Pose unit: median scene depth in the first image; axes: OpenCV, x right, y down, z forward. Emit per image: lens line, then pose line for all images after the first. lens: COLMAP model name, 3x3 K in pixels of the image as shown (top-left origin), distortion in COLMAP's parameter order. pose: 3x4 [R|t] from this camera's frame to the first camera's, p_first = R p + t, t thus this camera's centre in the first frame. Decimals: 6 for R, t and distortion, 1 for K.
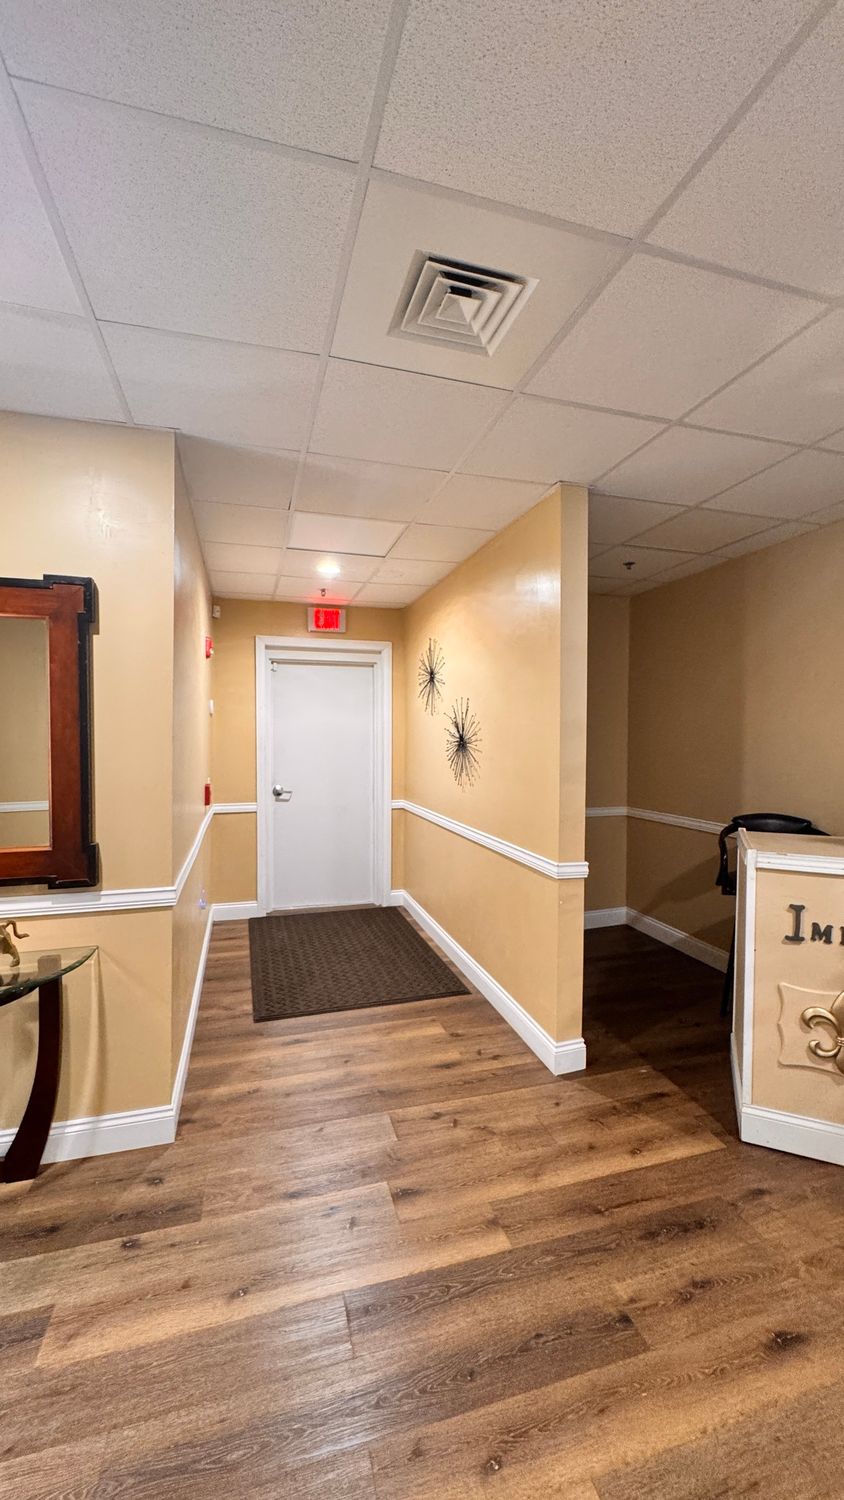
lens RADIAL K [[598.5, 0, 422.0], [0, 598.5, 750.0], [0, 0, 1]] dist [-0.000655, 0.000523]
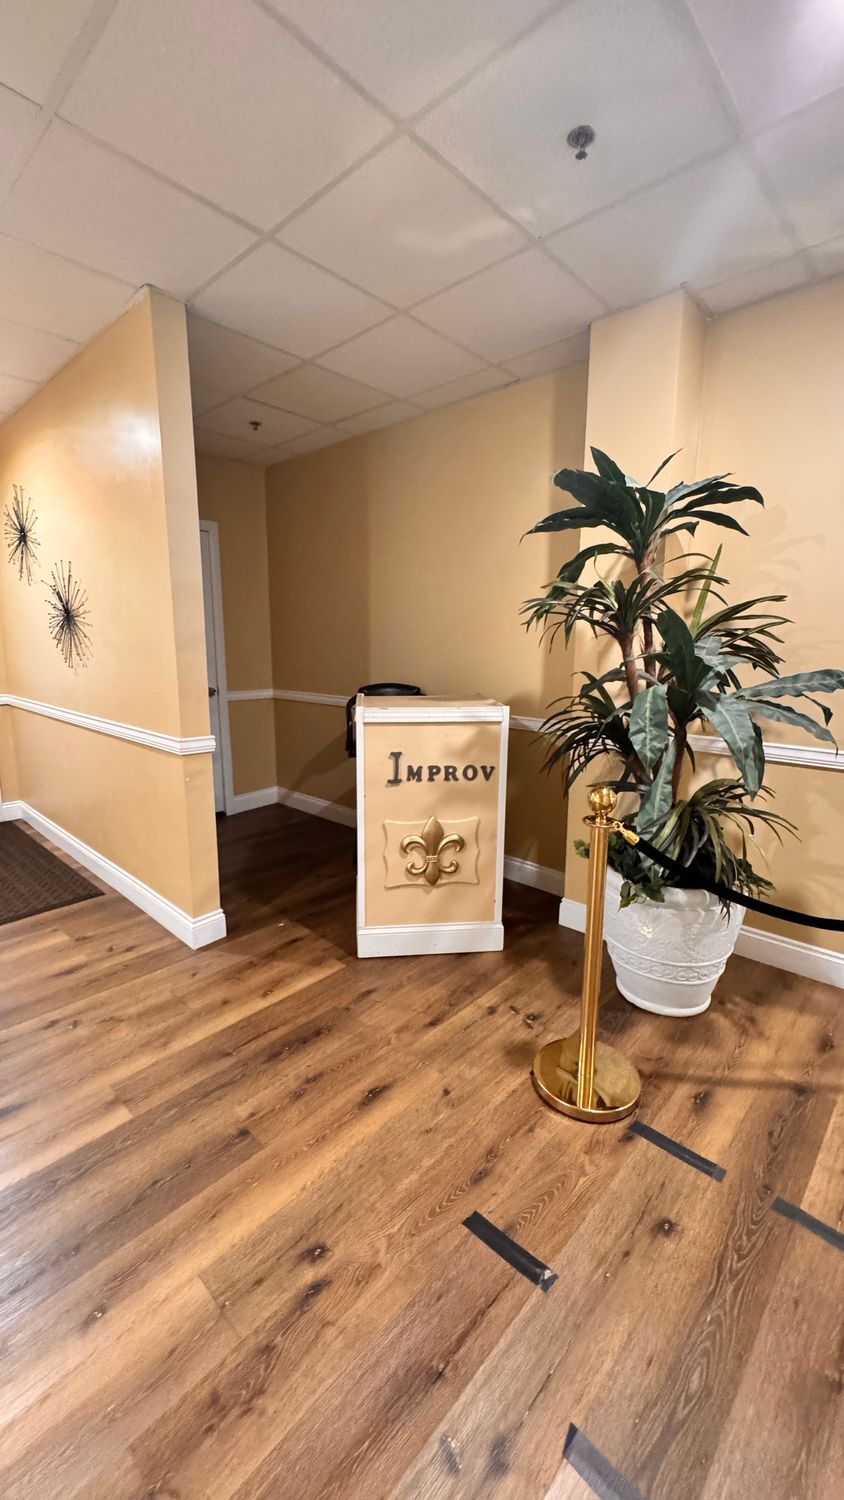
lens RADIAL K [[598.5, 0, 422.0], [0, 598.5, 750.0], [0, 0, 1]] dist [-0.000655, 0.000523]
pose [[0.861097, -0.092518, 0.499953, 0.098444], [0.008696, 0.985841, 0.167456, 0.063427], [-0.508367, -0.139848, 0.849709, 0.009417]]
